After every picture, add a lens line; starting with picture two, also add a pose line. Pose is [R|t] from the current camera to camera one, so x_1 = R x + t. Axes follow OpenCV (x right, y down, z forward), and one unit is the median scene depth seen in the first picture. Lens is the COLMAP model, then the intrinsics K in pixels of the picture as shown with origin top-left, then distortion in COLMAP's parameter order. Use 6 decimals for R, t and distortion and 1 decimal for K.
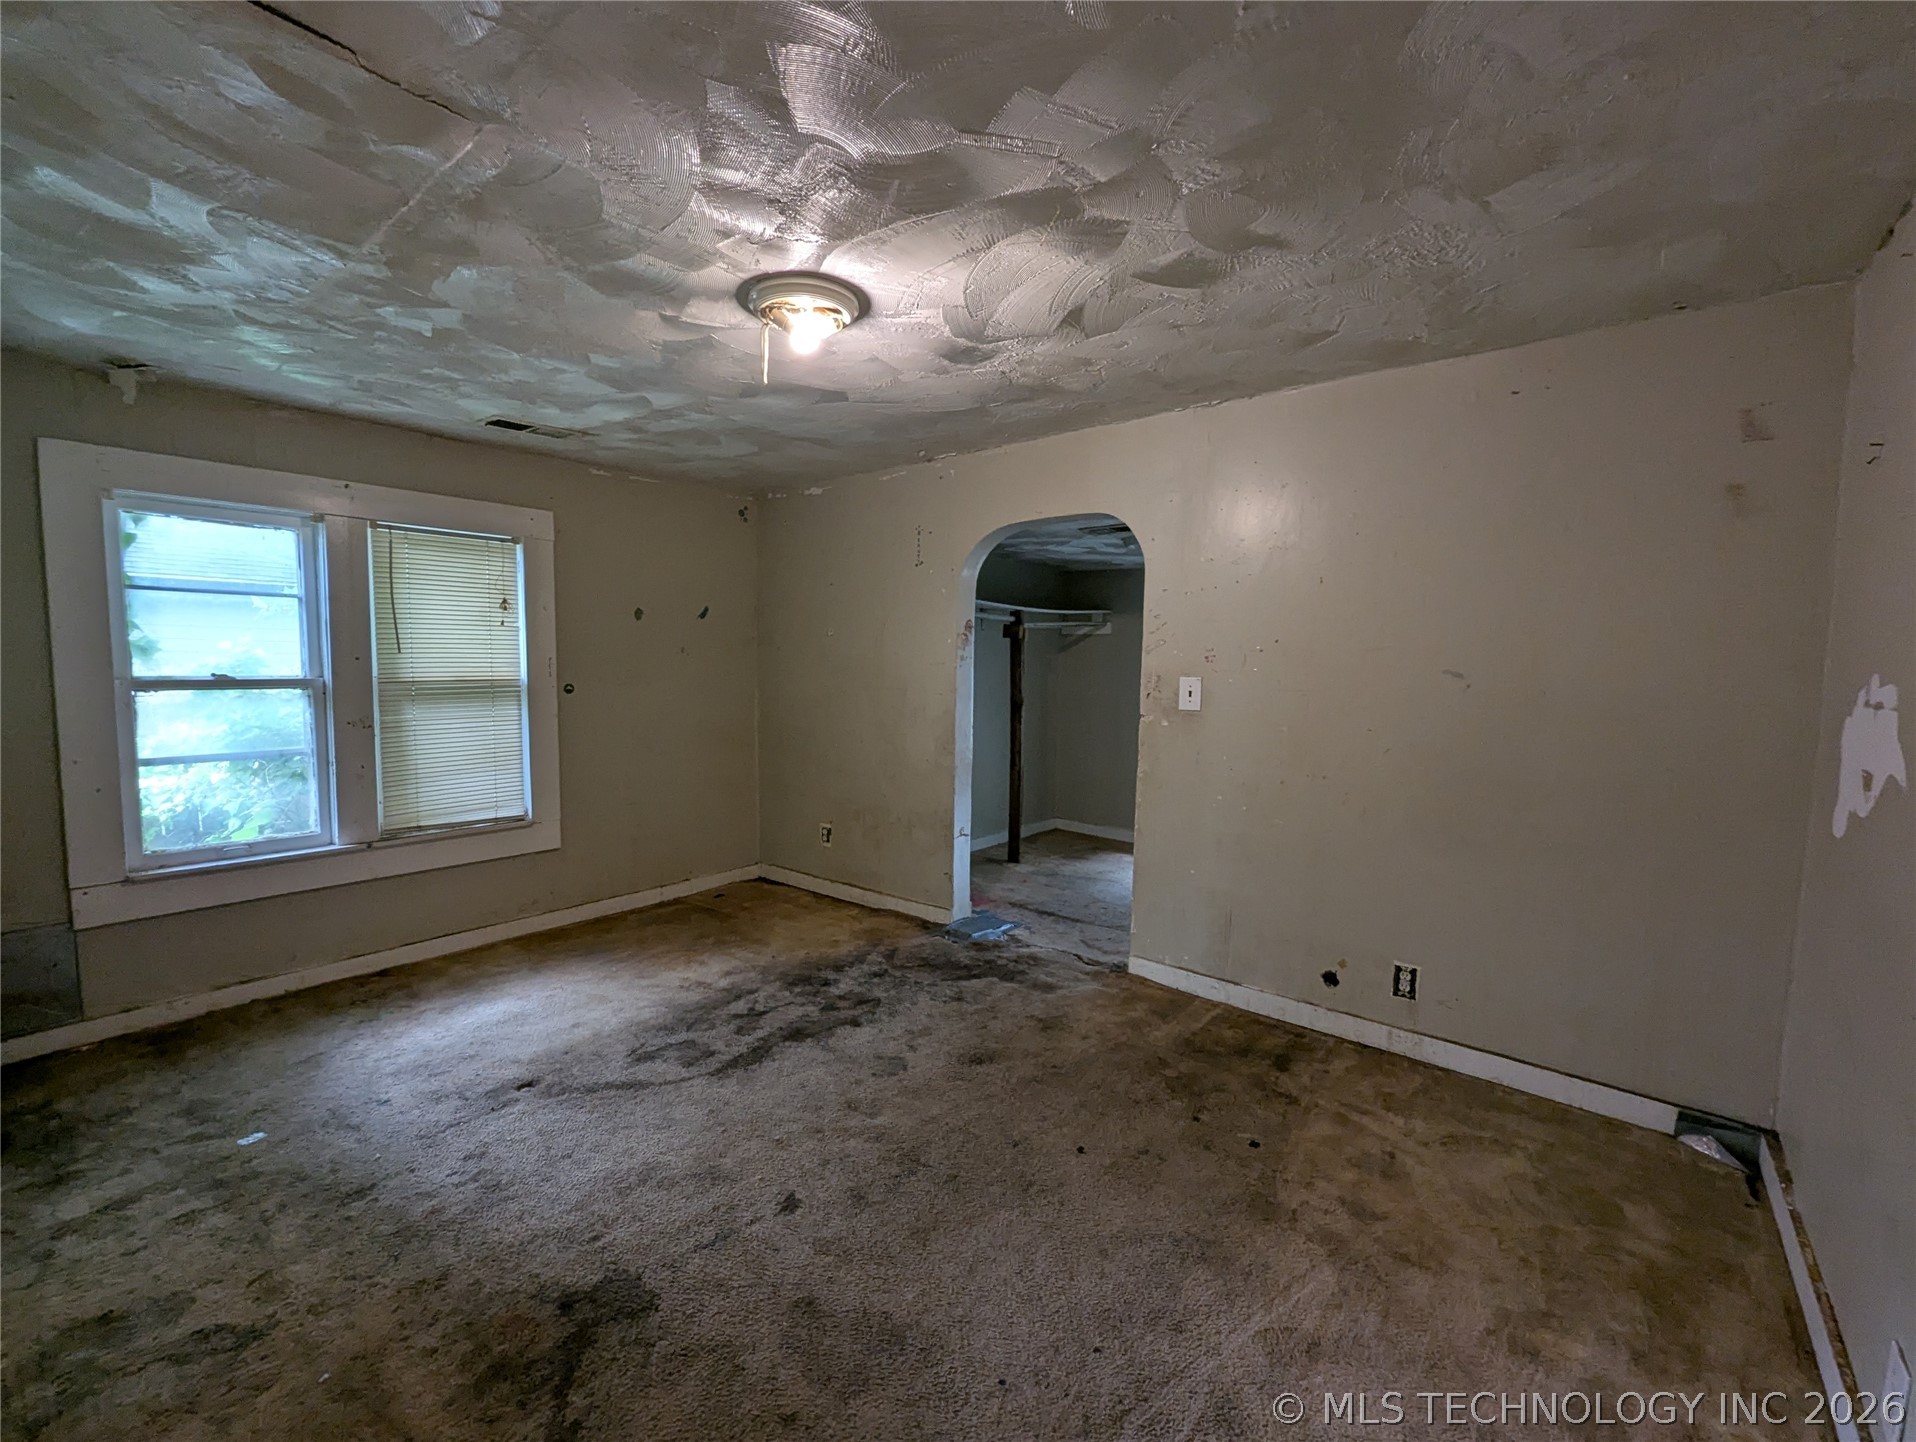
lens RADIAL K [[797.6, 0, 961.4], [0, 797.6, 723.7], [0, 0, 1]] dist [0.003151, -0.000373]
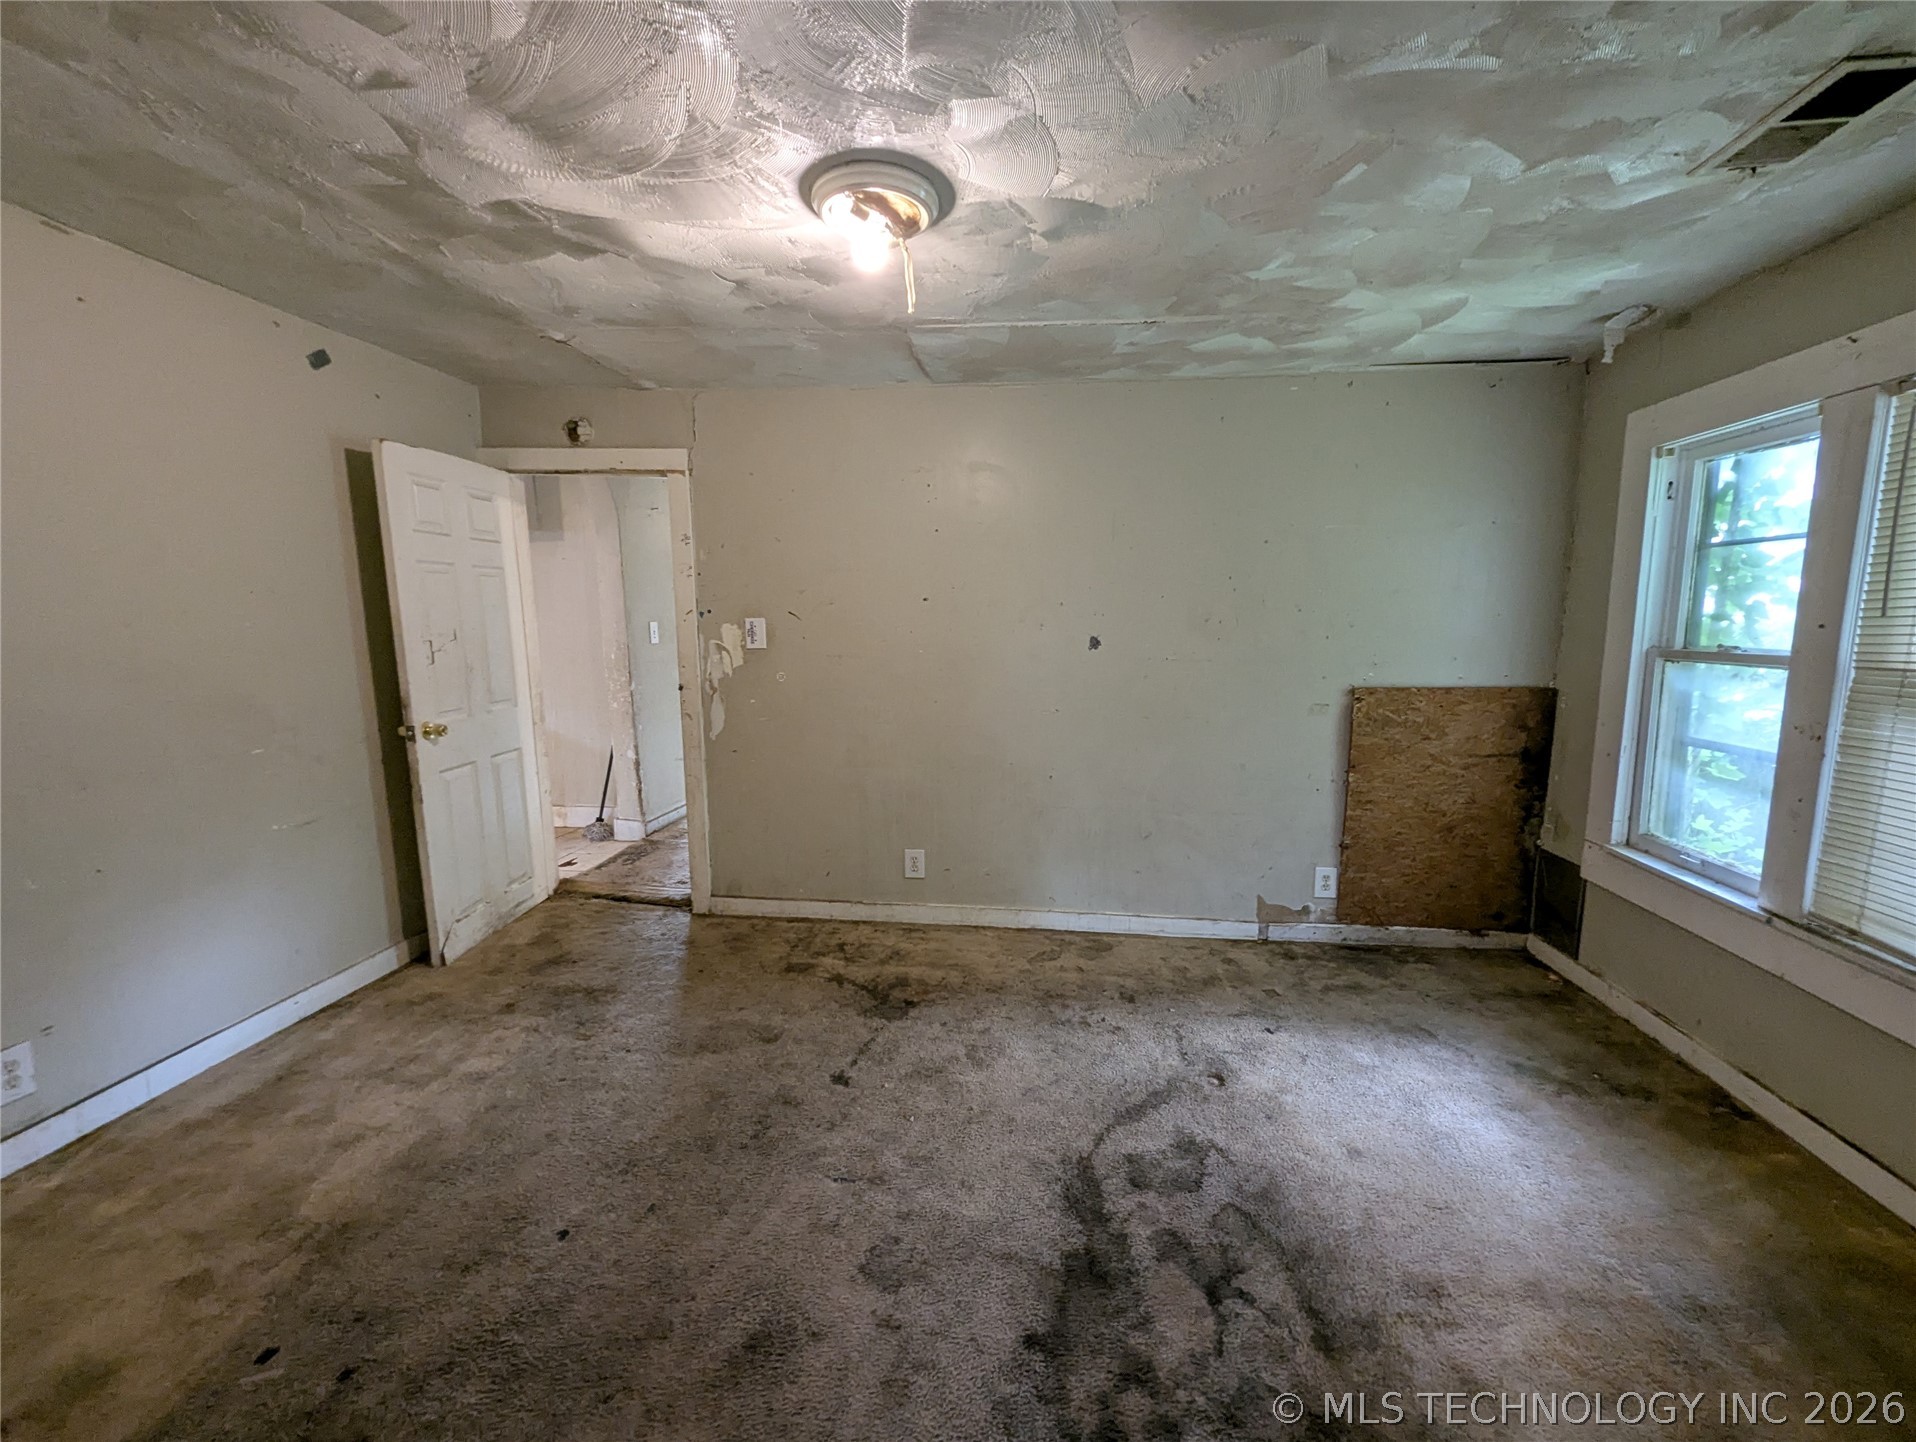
lens RADIAL K [[797.6, 0, 960.7], [0, 797.6, 725.9], [0, 0, 1]] dist [0.003151, -0.000373]
pose [[-0.846652, 0.059727, -0.528784, 0.147633], [-0.053909, 0.978943, 0.196888, -0.099685], [0.529409, 0.195202, -0.825604, 1.274598]]
